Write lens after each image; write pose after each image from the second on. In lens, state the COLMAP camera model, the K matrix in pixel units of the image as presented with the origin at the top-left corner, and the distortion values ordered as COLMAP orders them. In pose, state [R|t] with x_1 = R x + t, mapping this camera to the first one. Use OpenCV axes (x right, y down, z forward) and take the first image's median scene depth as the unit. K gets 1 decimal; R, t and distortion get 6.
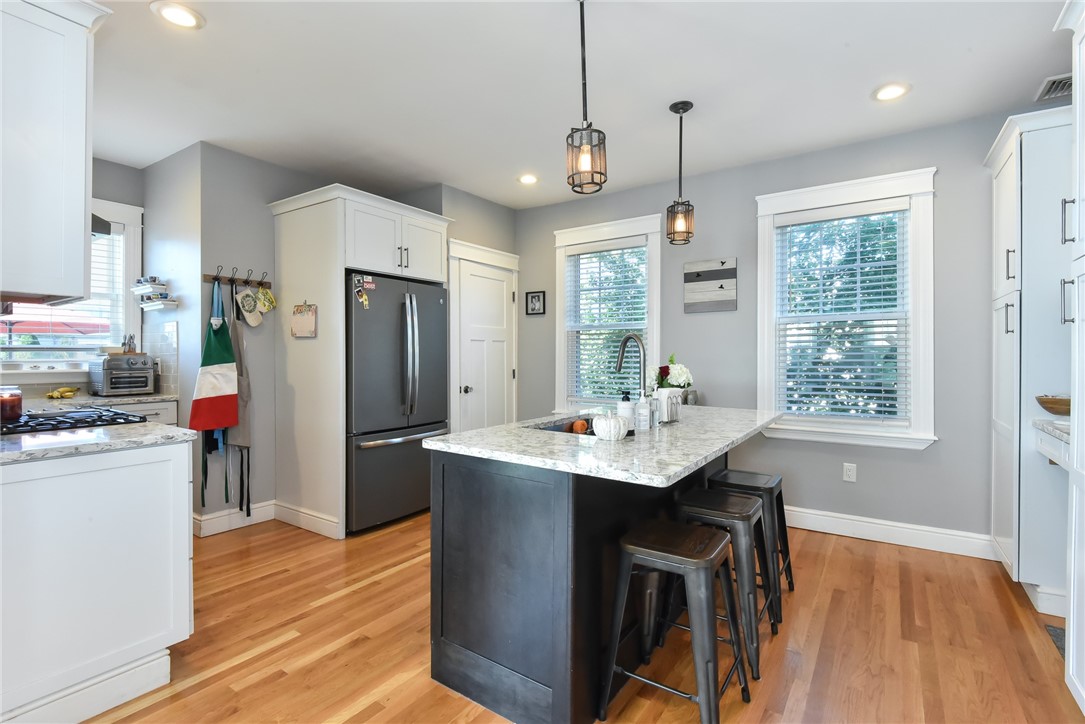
lens RADIAL K [[504.8, 0, 540.5], [0, 504.8, 361.3], [0, 0, 1]] dist [0.001325, 0.000029]
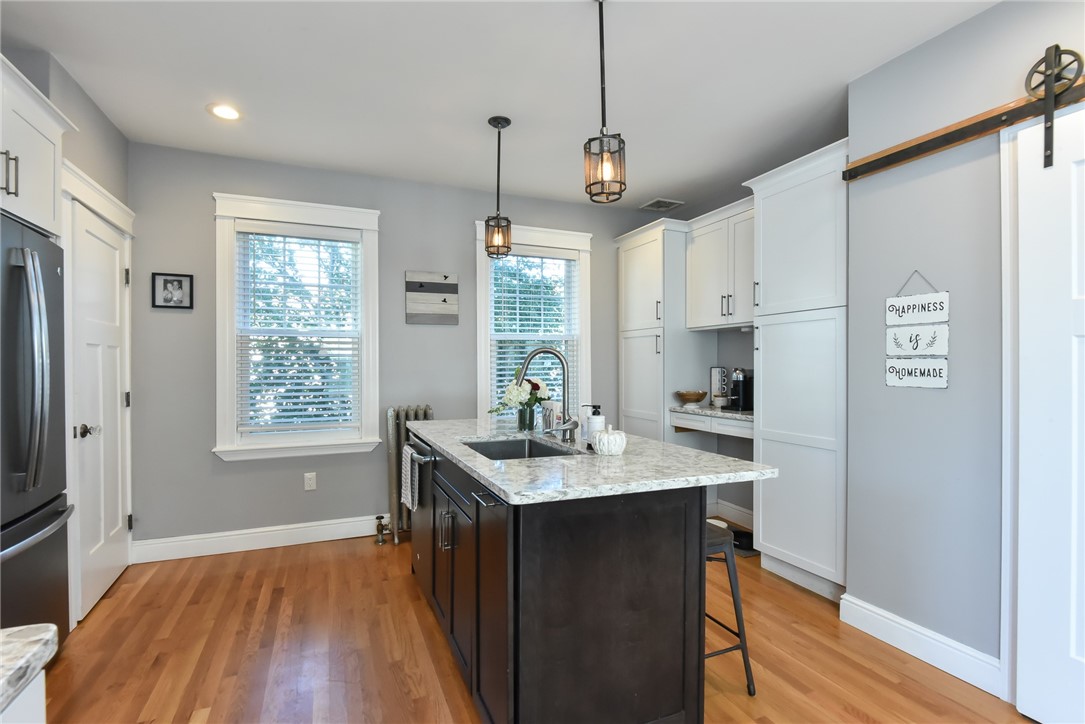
lens RADIAL K [[515.5, 0, 542.5], [0, 515.5, 365.7], [0, 0, 1]] dist [0.001292, -0.006375]
pose [[0.538154, 0.002820, 0.842842, -0.416241], [0.012053, 0.999866, -0.011041, -0.005176], [-0.842760, 0.016101, 0.538048, 0.300091]]
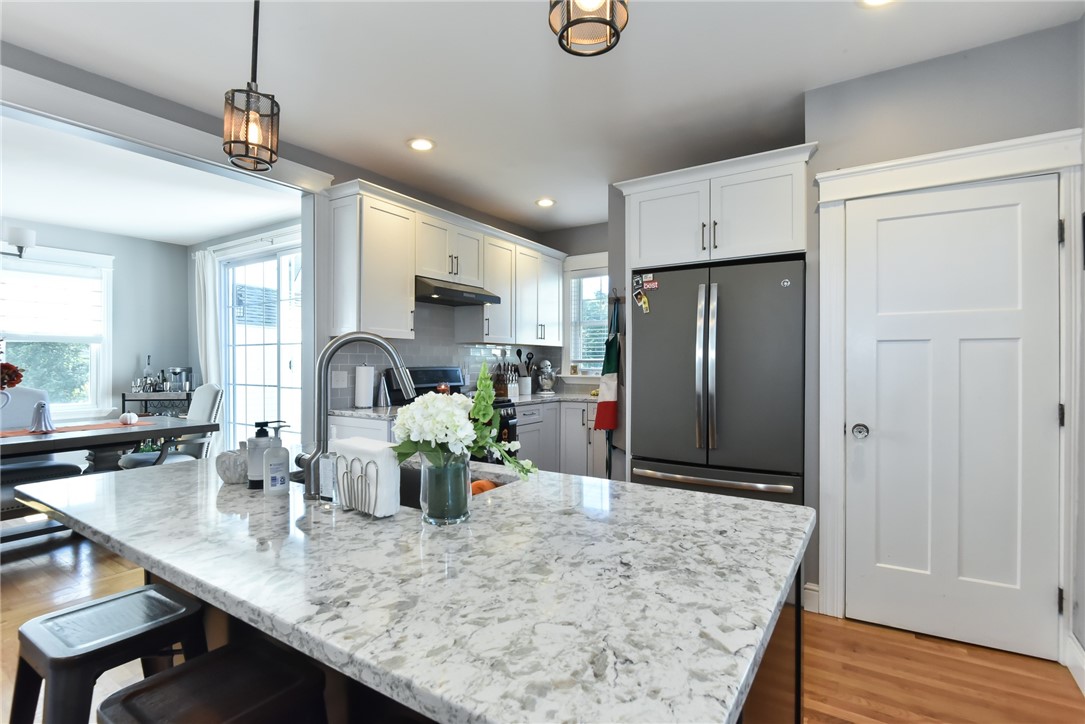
lens RADIAL K [[515.5, 0, 542.5], [0, 515.5, 365.7], [0, 0, 1]] dist [0.001292, -0.006375]
pose [[0.029179, 0.004455, -0.999564, 0.482108], [-0.015115, 0.999878, 0.004015, -0.014473], [0.999460, 0.014991, 0.029243, 0.739902]]
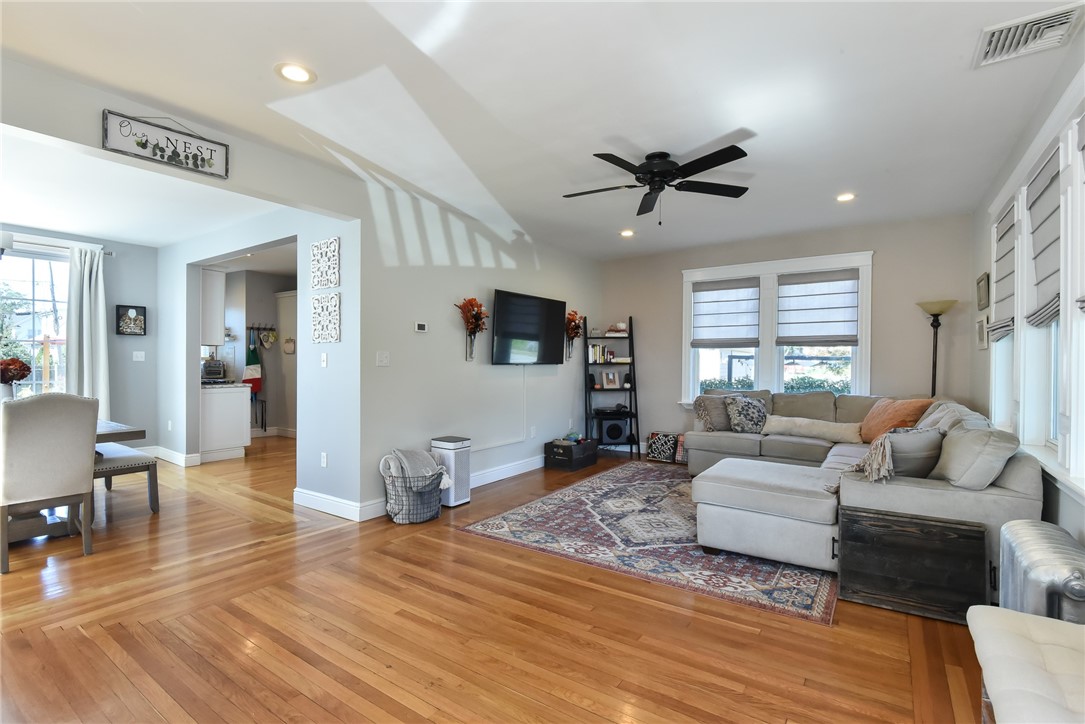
lens RADIAL K [[499.4, 0, 541.0], [0, 499.4, 365.8], [0, 0, 1]] dist [-0.001596, -0.009688]
pose [[0.999971, 0.004328, -0.006262, 0.654630], [-0.004348, 0.999985, -0.003229, 0.010255], [0.006248, 0.003257, 0.999975, -1.196904]]
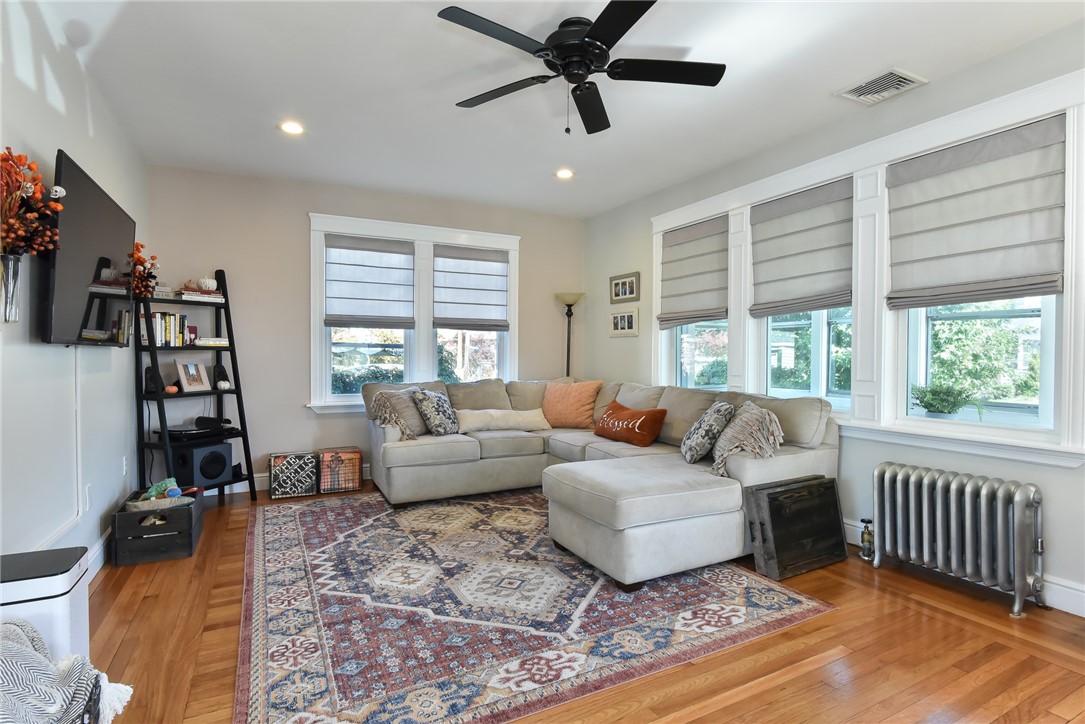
lens RADIAL K [[542.1, 0, 542.5], [0, 542.1, 362.0], [0, 0, 1]] dist [0.003735, -0.013767]
pose [[0.472797, -0.008138, 0.881134, 0.240812], [0.007798, 0.999957, 0.005051, 0.025146], [-0.881137, 0.004483, 0.472840, -0.536135]]
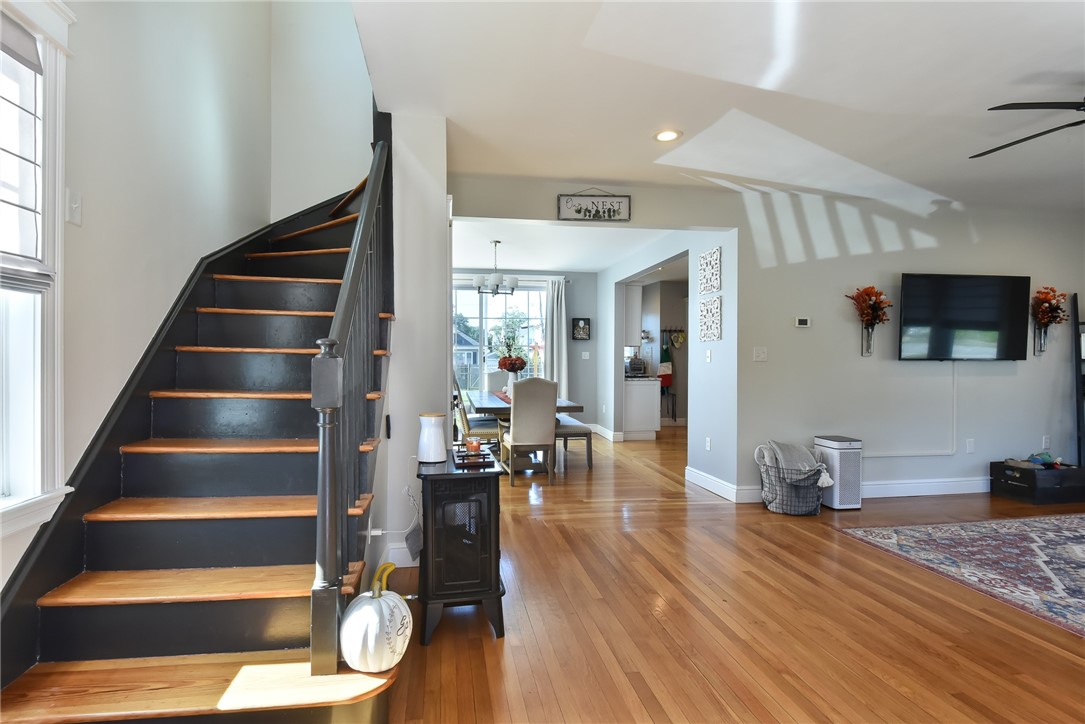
lens RADIAL K [[526.9, 0, 521.7], [0, 526.9, 359.4], [0, 0, 1]] dist [-0.004331, -0.001815]
pose [[0.678815, -0.000996, -0.734308, 0.828840], [-0.009554, 0.999902, -0.010188, 0.022387], [0.734247, 0.013931, 0.678740, -1.346282]]
